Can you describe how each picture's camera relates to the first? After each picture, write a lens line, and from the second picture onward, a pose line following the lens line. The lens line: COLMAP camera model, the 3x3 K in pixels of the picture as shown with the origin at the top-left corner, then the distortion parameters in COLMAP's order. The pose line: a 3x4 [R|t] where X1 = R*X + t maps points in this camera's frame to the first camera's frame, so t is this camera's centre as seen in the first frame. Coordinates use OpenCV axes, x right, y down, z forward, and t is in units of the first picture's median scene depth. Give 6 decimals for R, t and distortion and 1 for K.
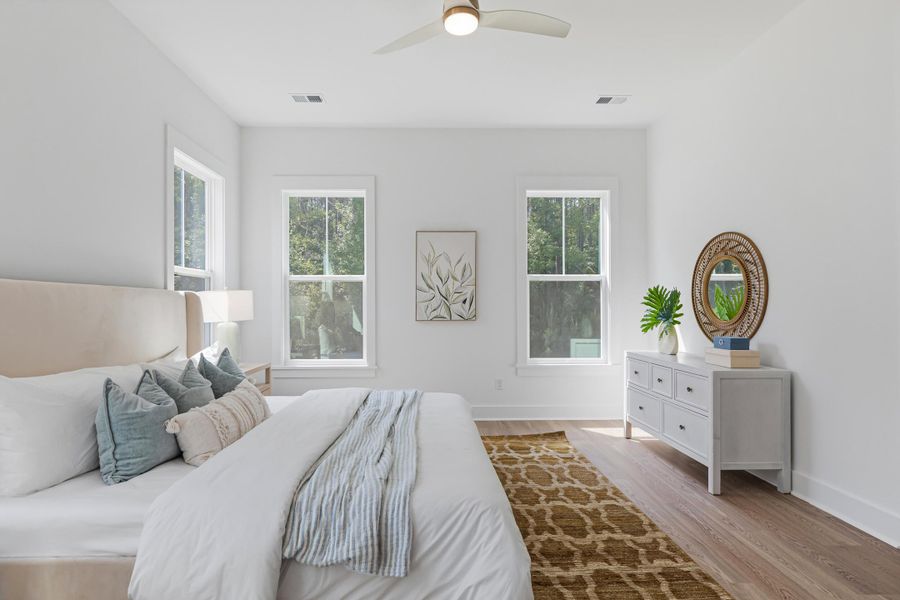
lens RADIAL K [[506.3, 0, 451.3], [0, 506.3, 308.3], [0, 0, 1]] dist [0.003129, 0.000529]
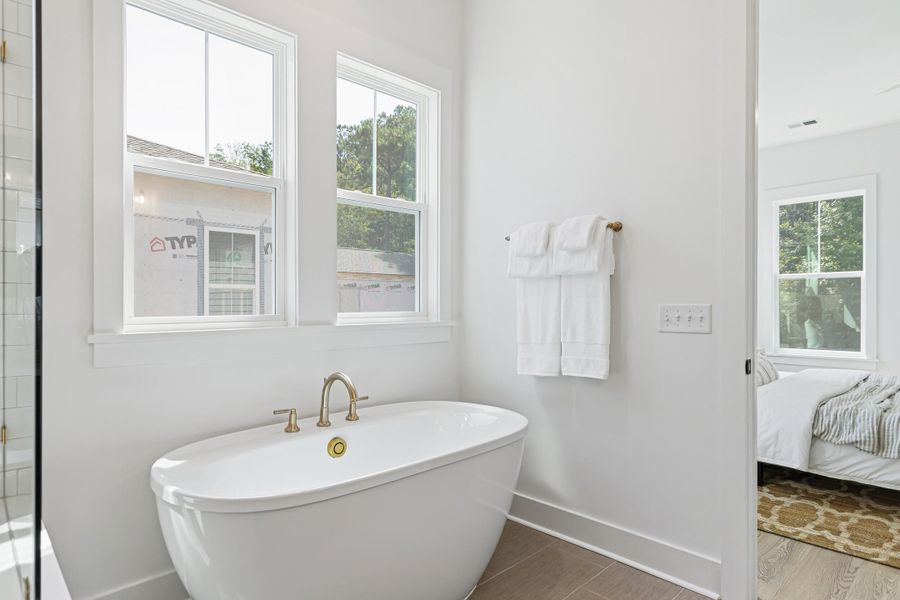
lens RADIAL K [[506.3, 0, 451.3], [0, 506.3, 308.3], [0, 0, 1]] dist [0.003129, 0.000529]
pose [[0.662525, 0.005883, -0.749017, 0.183022], [0.001352, 0.999958, 0.009049, -0.000224], [0.749039, -0.007007, 0.662489, -1.212450]]
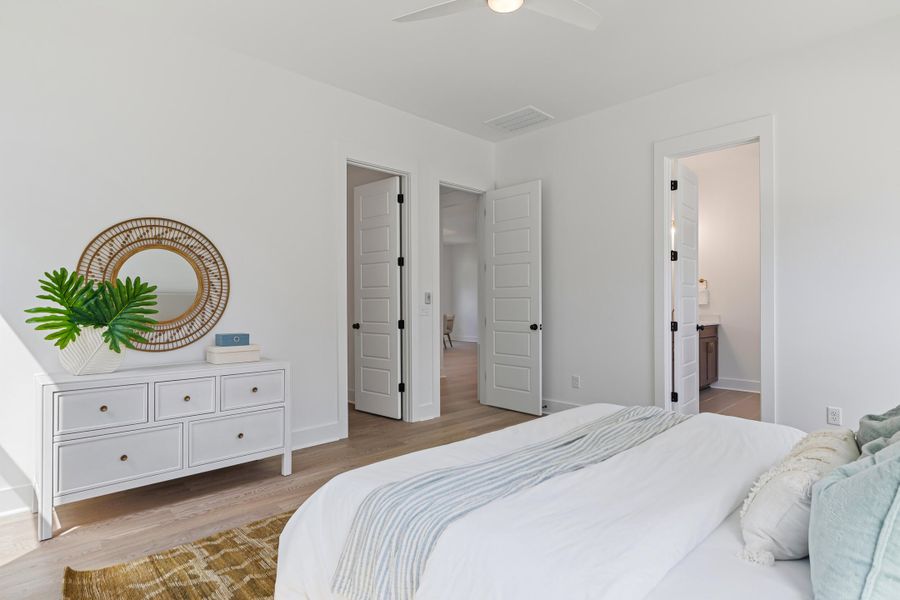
lens RADIAL K [[506.3, 0, 451.3], [0, 506.3, 308.3], [0, 0, 1]] dist [0.003129, 0.000529]
pose [[-0.701811, -0.000607, 0.712363, -0.452010], [0.004547, 0.999975, 0.005332, 0.002353], [-0.712349, 0.006981, -0.701791, 1.348714]]
